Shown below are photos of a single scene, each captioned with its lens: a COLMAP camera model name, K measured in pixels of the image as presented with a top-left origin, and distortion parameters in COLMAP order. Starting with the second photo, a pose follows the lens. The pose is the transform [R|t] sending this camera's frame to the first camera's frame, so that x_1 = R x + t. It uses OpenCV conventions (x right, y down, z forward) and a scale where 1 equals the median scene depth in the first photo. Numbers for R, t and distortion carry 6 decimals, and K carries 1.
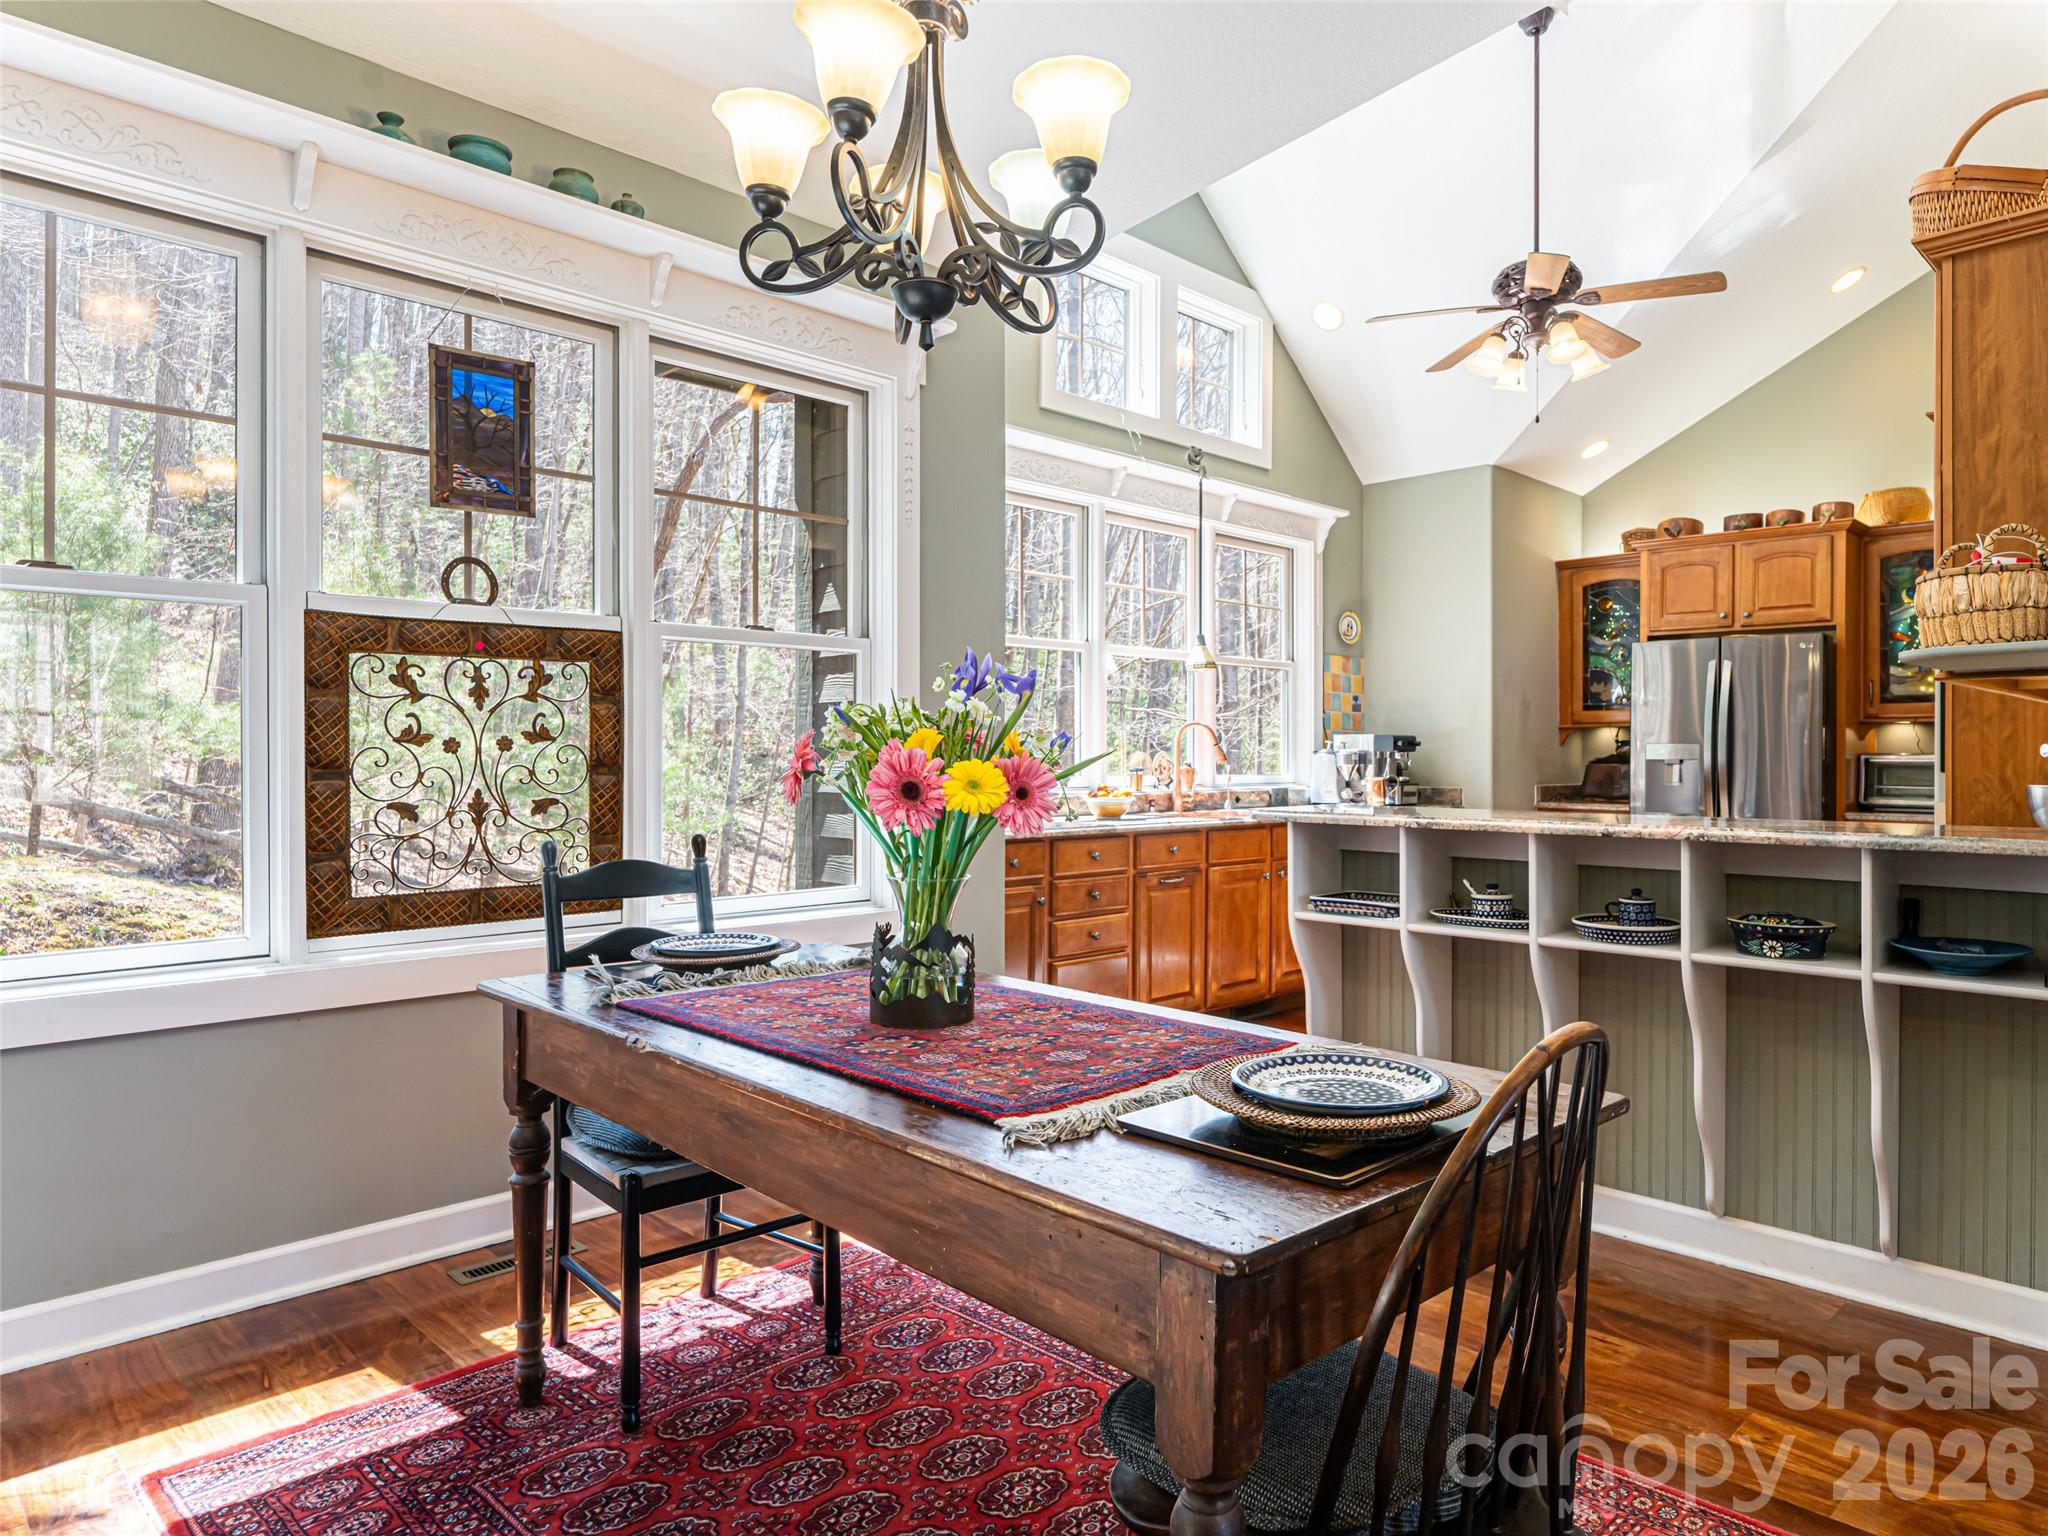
lens RADIAL K [[1280.9, 0, 1121.8], [0, 1280.9, 760.6], [0, 0, 1]] dist [0.000268, 0.001944]
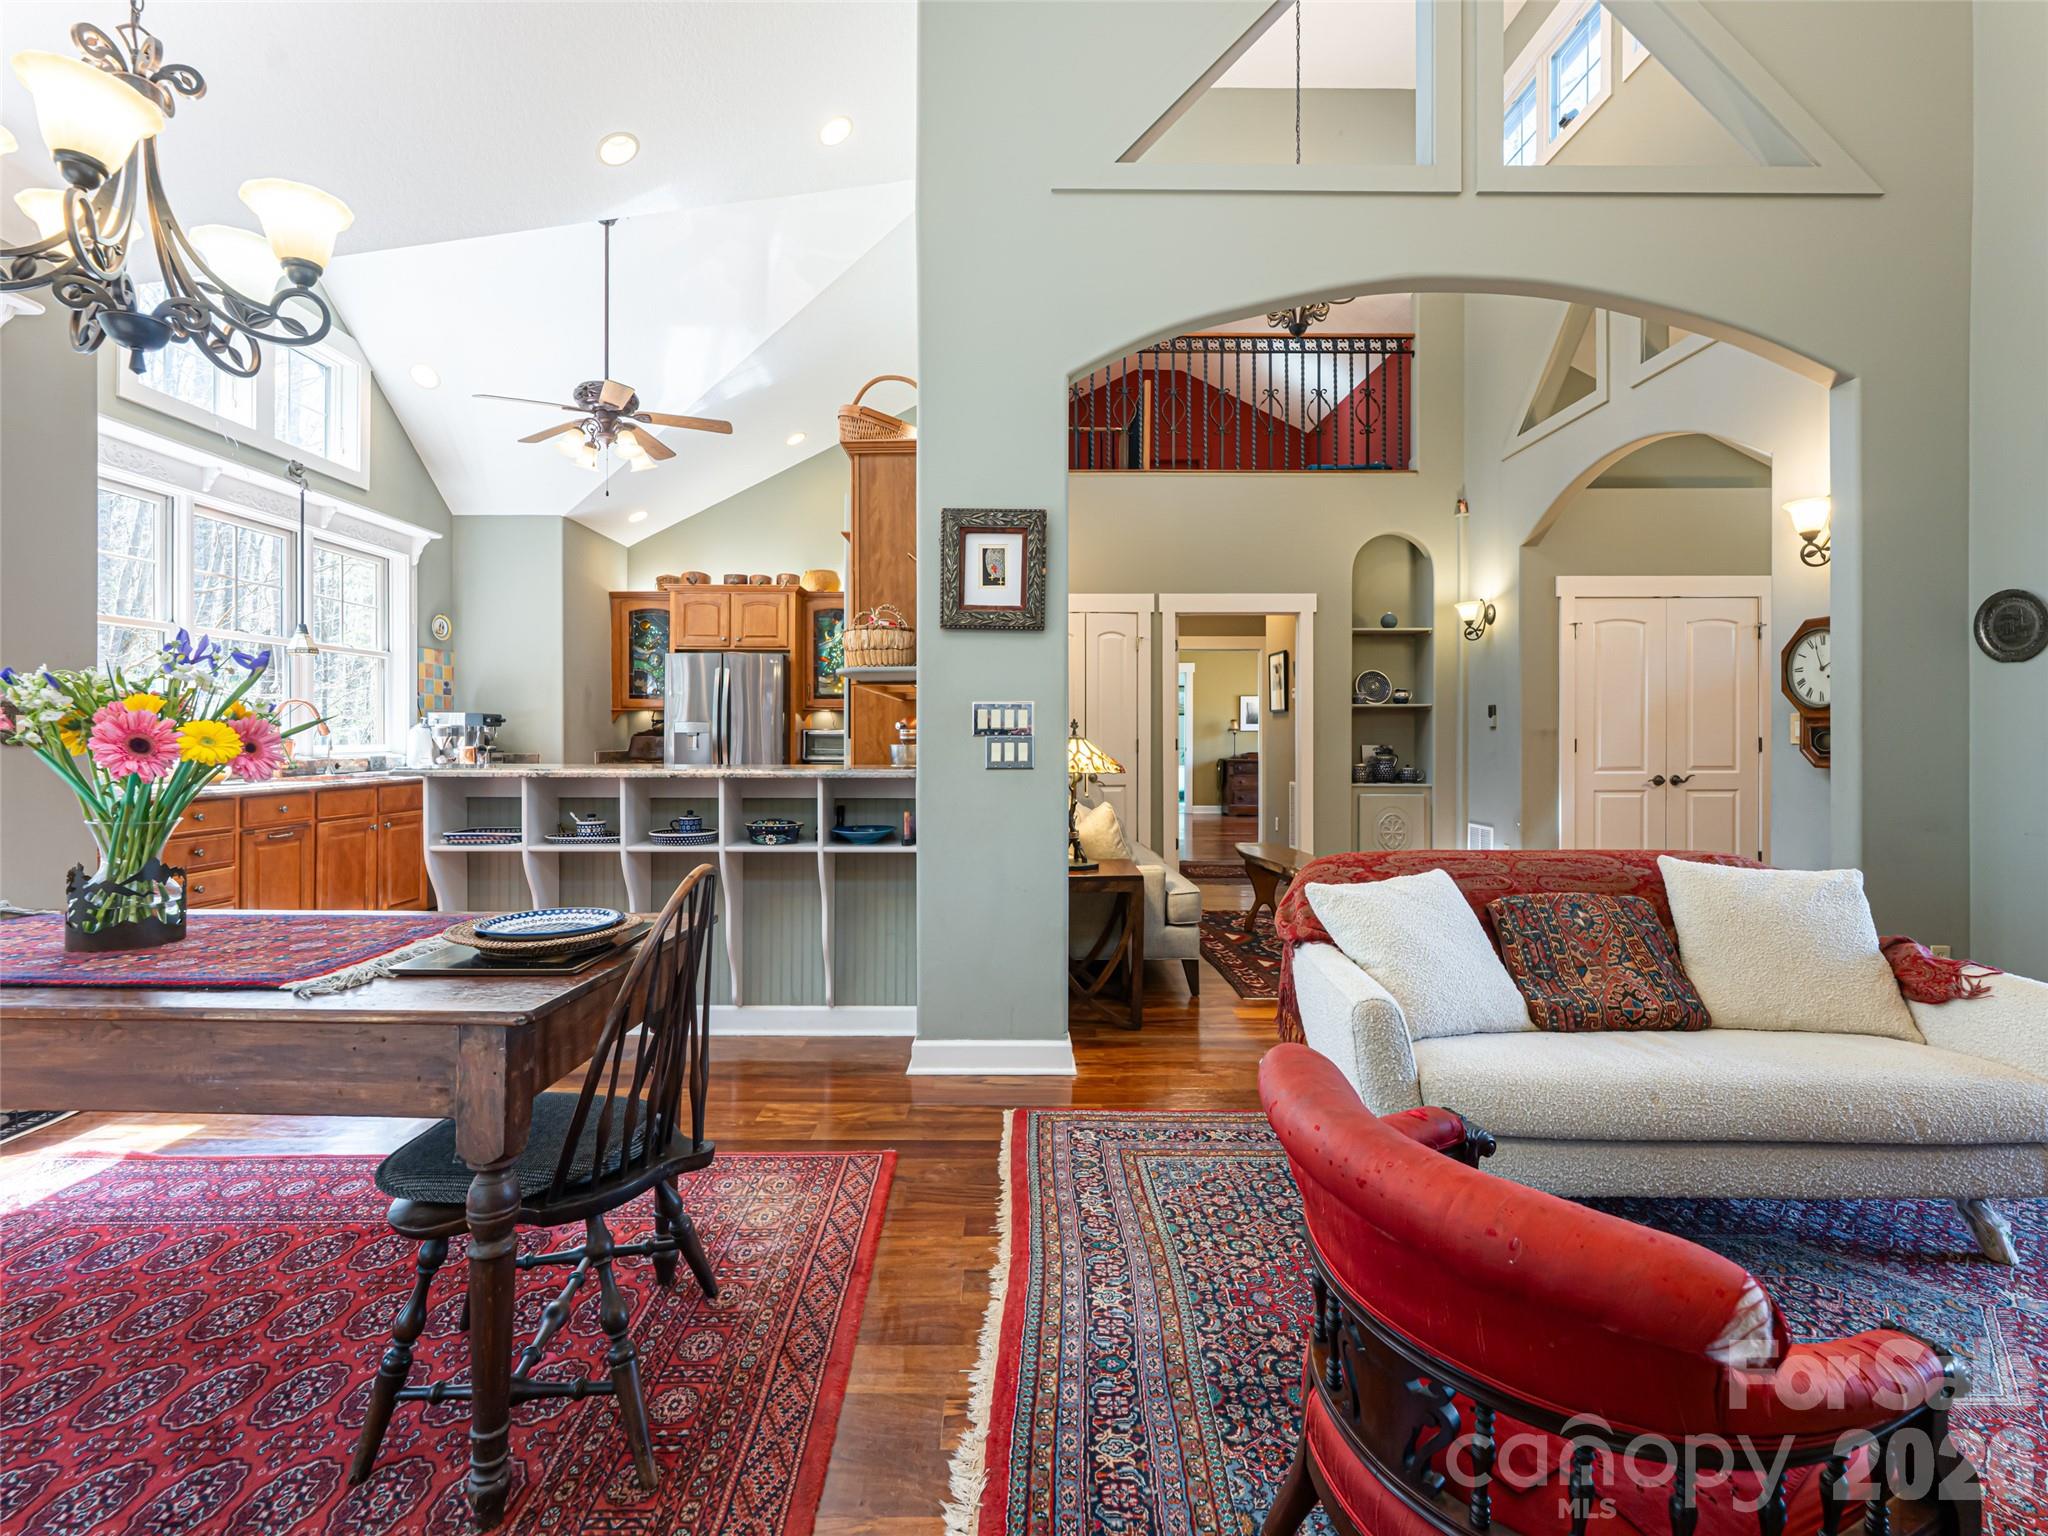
lens RADIAL K [[938.2, 0, 1015.3], [0, 938.2, 735.7], [0, 0, 1]] dist [-0.001719, 0.001394]
pose [[0.726773, -0.000739, 0.686878, -0.050022], [0.002282, 0.999997, -0.001339, 0.005076], [-0.686874, 0.002540, 0.726772, -0.057450]]
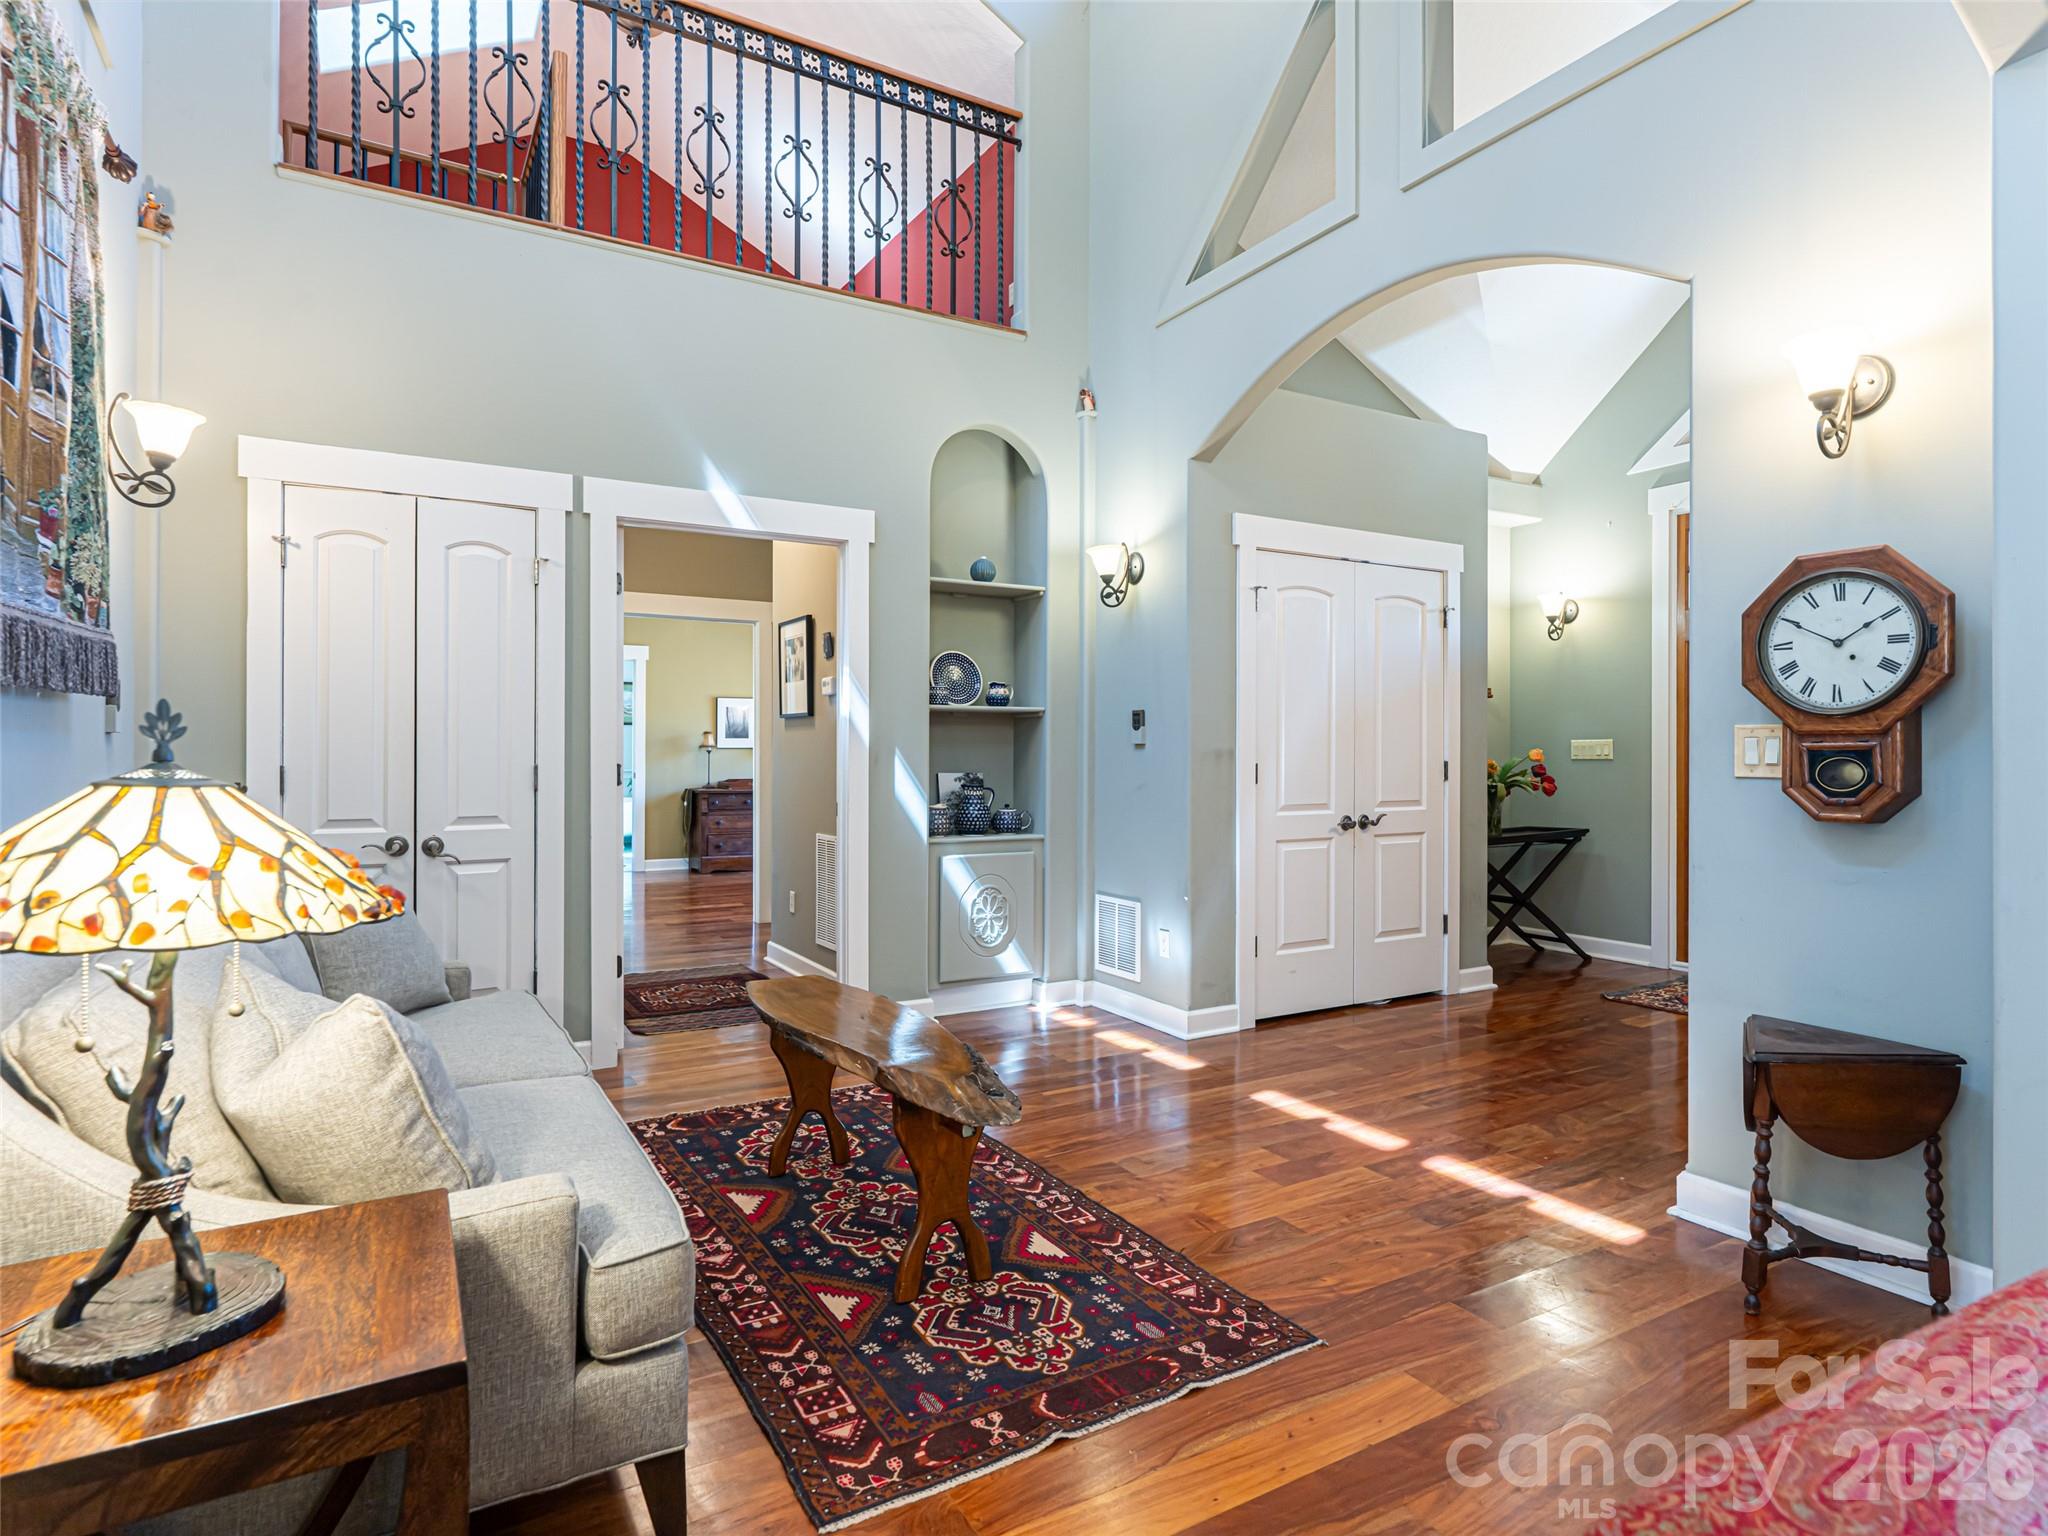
lens RADIAL K [[1101.9, 0, 1023.8], [0, 1101.9, 751.3], [0, 0, 1]] dist [0.002890, -0.001139]
pose [[0.287782, 0.002136, 0.957693, 0.271535], [0.000159, 0.999997, -0.002278, 0.001848], [-0.957696, 0.000808, 0.287781, 0.183072]]
